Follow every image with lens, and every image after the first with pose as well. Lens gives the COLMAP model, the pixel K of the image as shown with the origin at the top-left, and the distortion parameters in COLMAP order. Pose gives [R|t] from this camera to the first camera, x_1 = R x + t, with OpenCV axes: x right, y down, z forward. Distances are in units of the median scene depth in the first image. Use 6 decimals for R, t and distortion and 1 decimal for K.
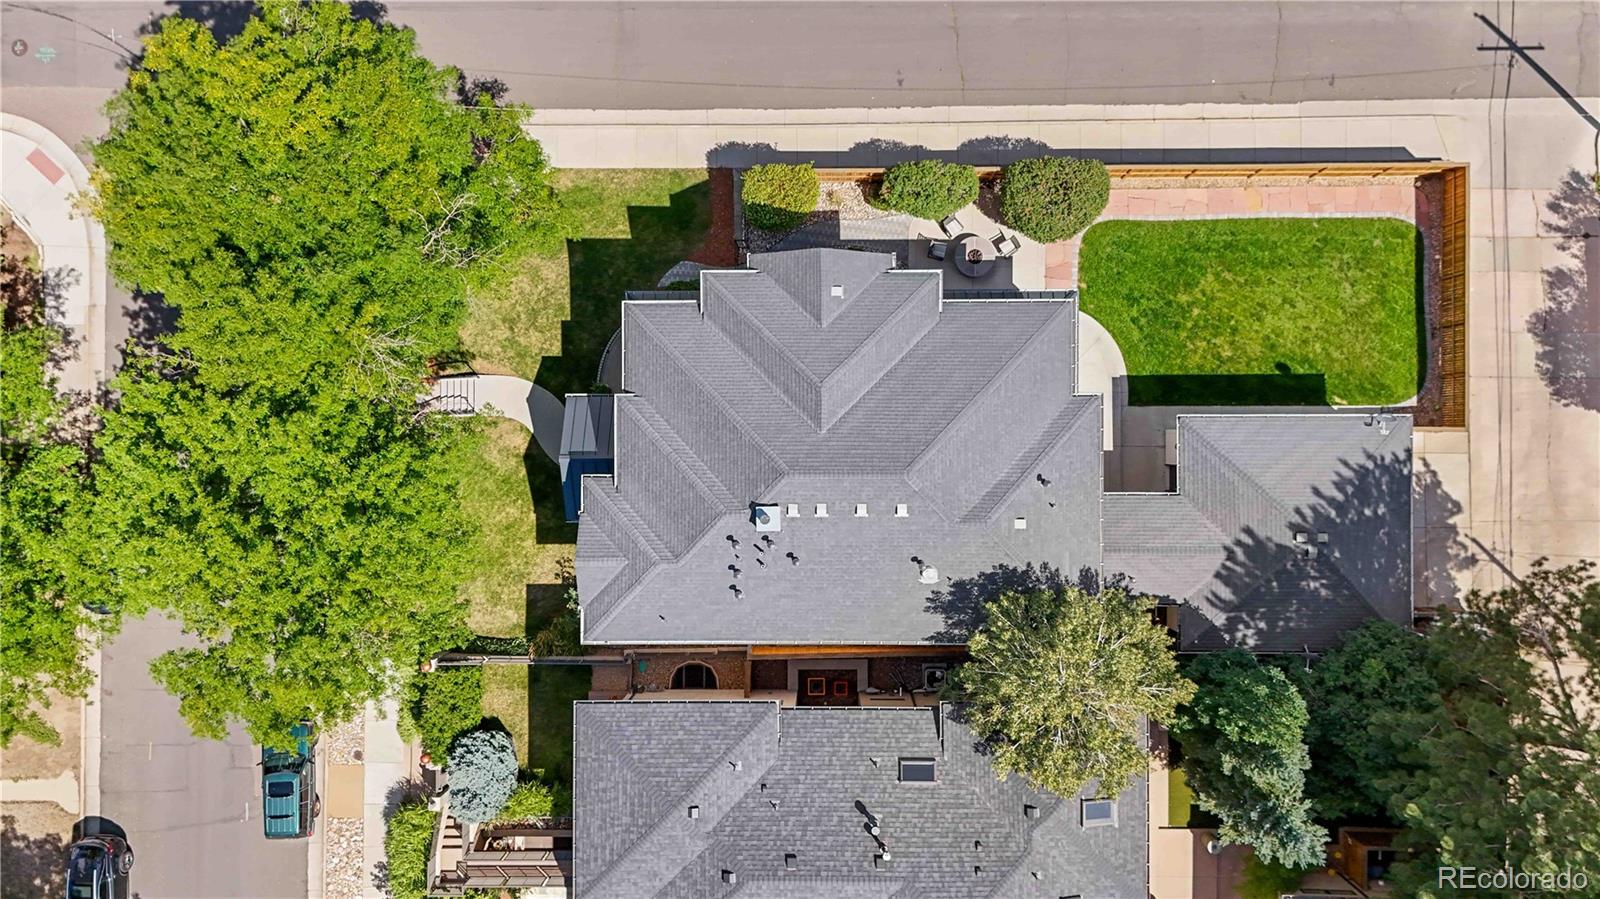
lens RADIAL K [[1217.3, 0, 800.0], [0, 1217.3, 449.5], [0, 0, 1]] dist [0.100108, -0.205435]
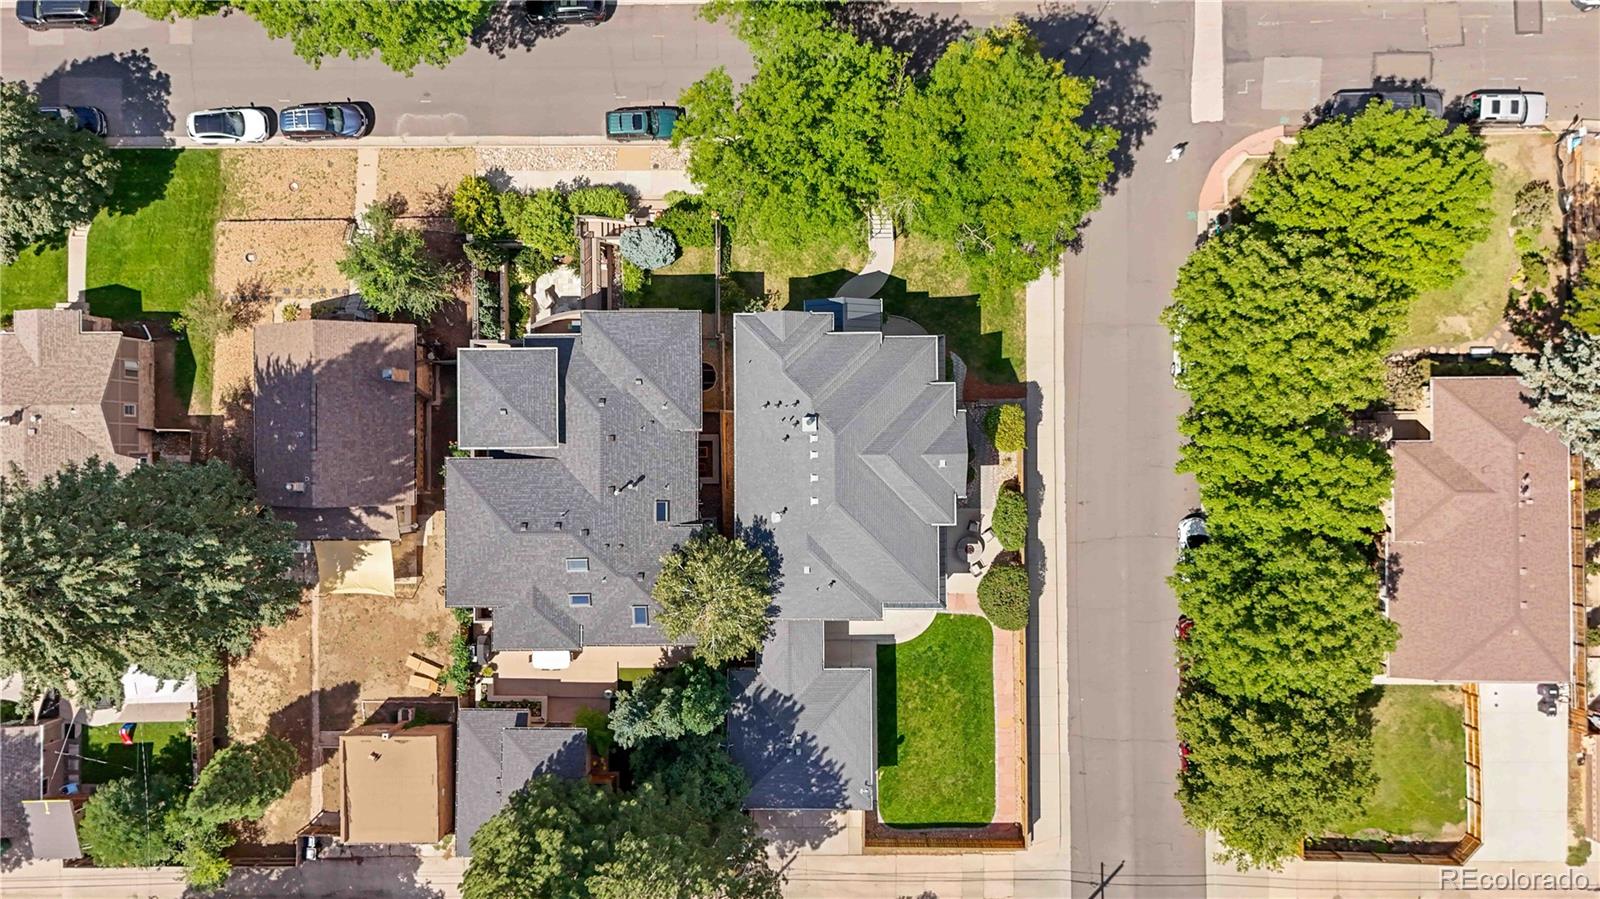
lens RADIAL K [[1132.4, 0, 771.4], [0, 1132.4, 447.3], [0, 0, 1]] dist [0.059925, -0.056860]
pose [[0.005638, 0.999924, 0.010945, -0.009087], [-0.998030, 0.004943, 0.062546, 0.008348], [0.062487, -0.011276, 0.997982, -0.510703]]
